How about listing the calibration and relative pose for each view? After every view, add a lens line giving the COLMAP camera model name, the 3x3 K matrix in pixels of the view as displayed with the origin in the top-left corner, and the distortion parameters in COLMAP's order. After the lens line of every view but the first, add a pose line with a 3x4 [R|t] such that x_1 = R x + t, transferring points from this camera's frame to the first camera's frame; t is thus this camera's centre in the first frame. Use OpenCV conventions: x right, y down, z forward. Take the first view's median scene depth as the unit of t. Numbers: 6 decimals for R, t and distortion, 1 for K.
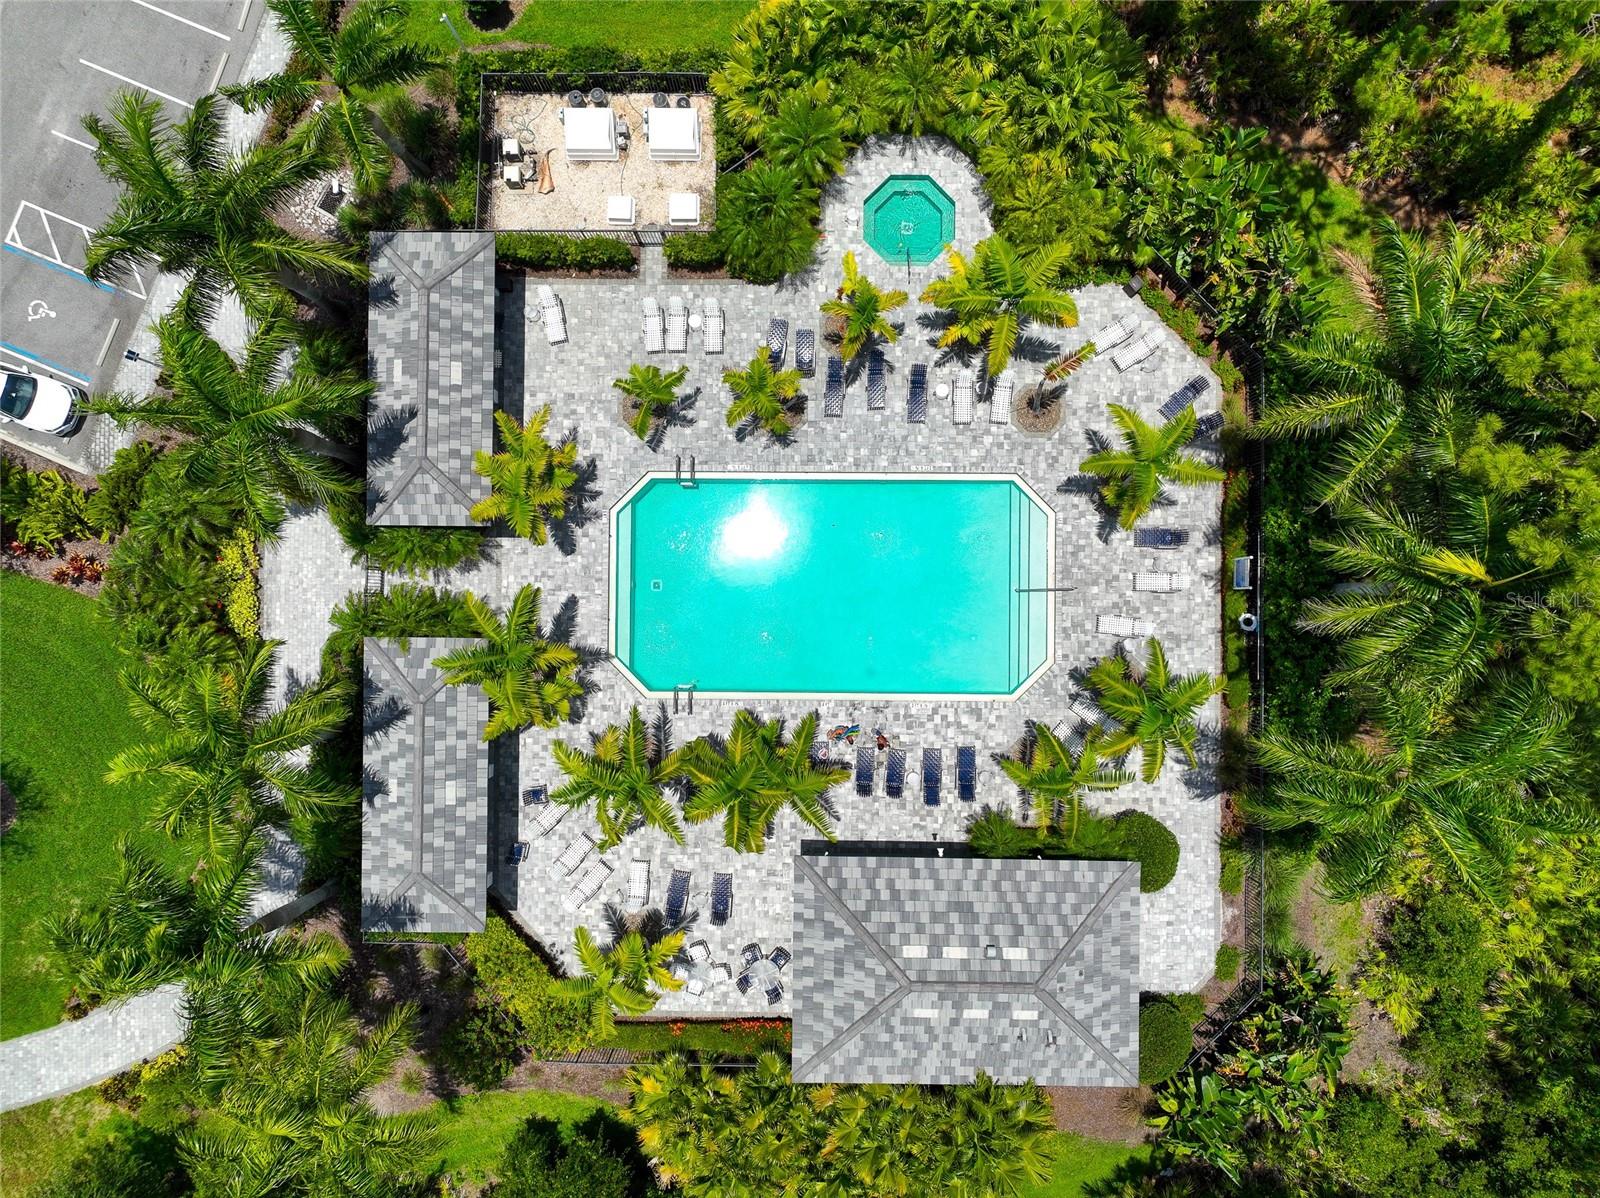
lens RADIAL K [[1136.2, 0, 796.3], [0, 1136.2, 599.3], [0, 0, 1]] dist [-0.001842, -0.000125]
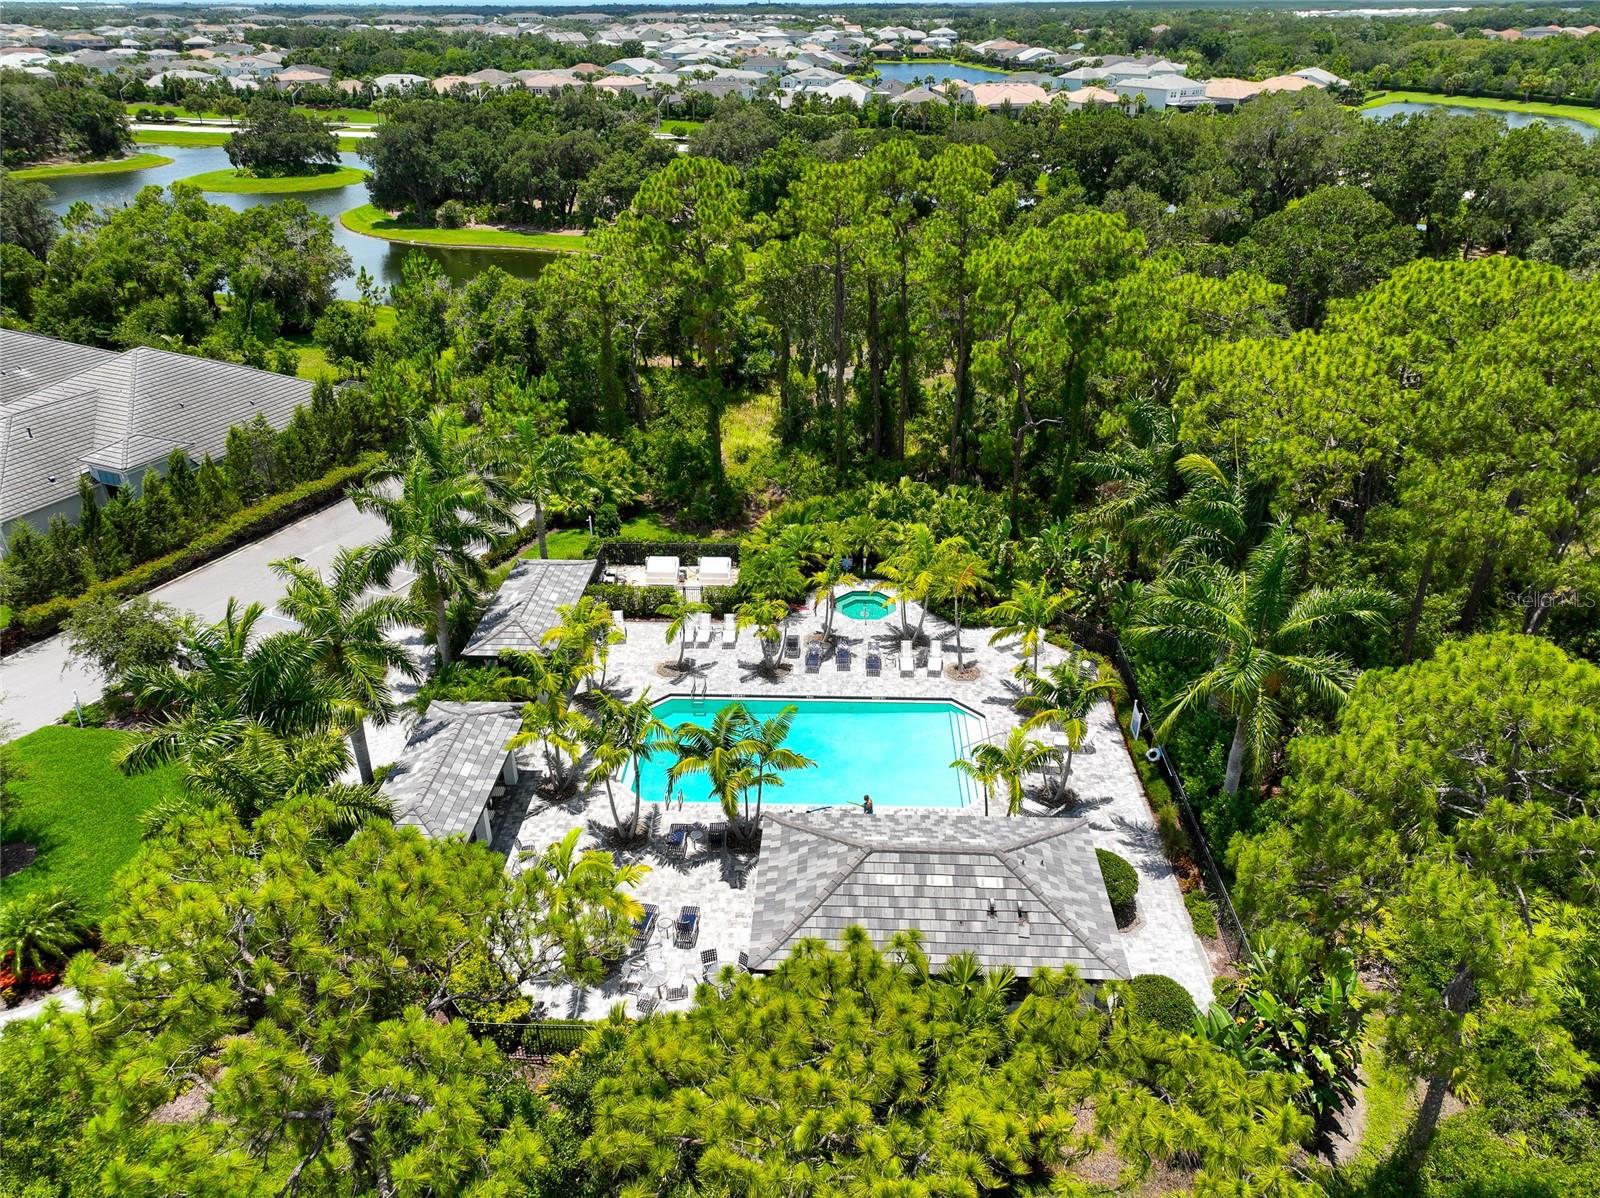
lens RADIAL K [[1136.2, 0, 805.0], [0, 1136.2, 599.2], [0, 0, 1]] dist [-0.001842, -0.000125]
pose [[0.999690, 0.014180, -0.020460, 0.051346], [-0.024754, 0.479299, -0.877303, 0.983923], [-0.002634, 0.877537, 0.479501, 0.276279]]
